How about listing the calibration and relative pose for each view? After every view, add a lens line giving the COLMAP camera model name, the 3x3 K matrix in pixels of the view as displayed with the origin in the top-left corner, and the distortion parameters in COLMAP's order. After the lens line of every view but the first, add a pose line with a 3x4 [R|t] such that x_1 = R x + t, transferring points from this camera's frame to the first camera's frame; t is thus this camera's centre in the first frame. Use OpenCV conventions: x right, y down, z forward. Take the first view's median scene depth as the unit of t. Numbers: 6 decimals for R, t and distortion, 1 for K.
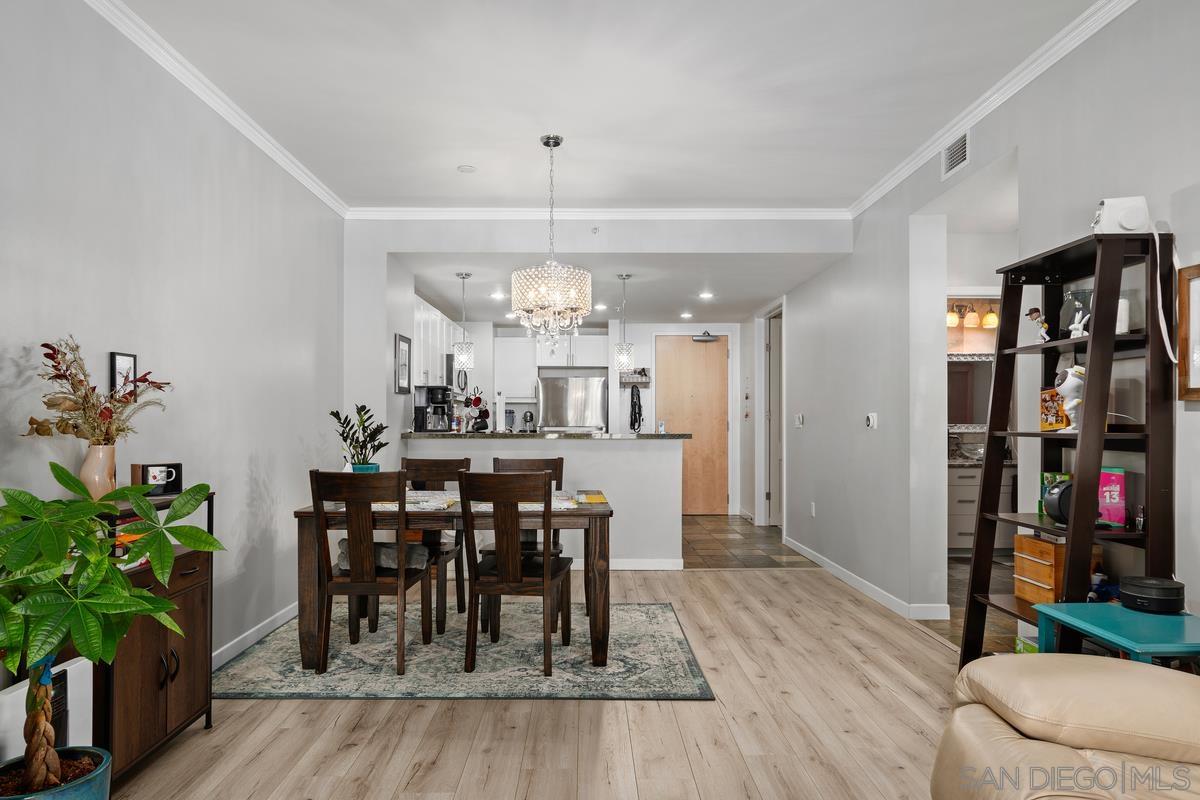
lens RADIAL K [[737.3, 0, 591.1], [0, 737.3, 415.4], [0, 0, 1]] dist [0.003225, -0.000121]
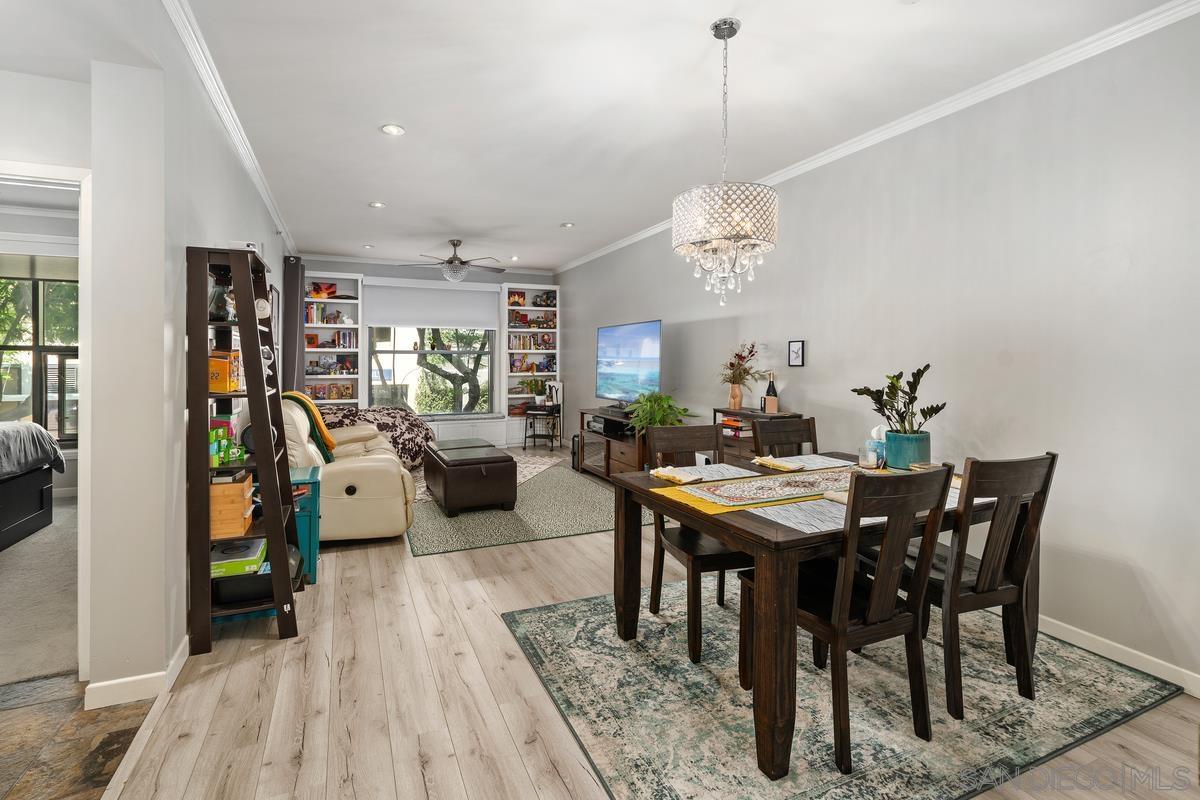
lens RADIAL K [[548.7, 0, 586.7], [0, 548.7, 353.9], [0, 0, 1]] dist [0.002840, 0.000012]
pose [[-0.918099, -0.004958, -0.396321, 0.316607], [0.002317, 0.999838, -0.017876, -0.018452], [0.396345, -0.017330, -0.917938, 1.502431]]
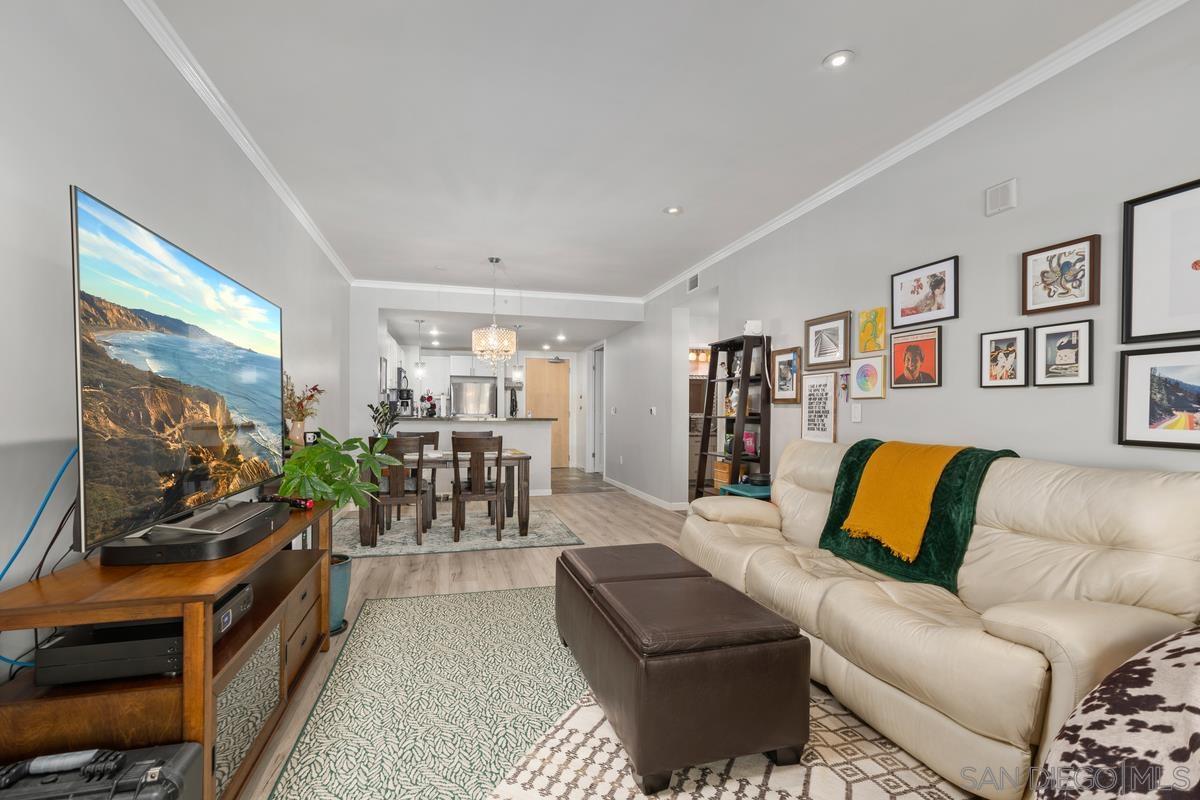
lens RADIAL K [[519.6, 0, 593.0], [0, 519.6, 413.2], [0, 0, 1]] dist [-0.001127, -0.000156]
pose [[0.966069, 0.003474, 0.258260, -0.152514], [-0.006461, 0.999922, 0.010715, -0.001142], [-0.258203, -0.012020, 0.966016, -0.338650]]
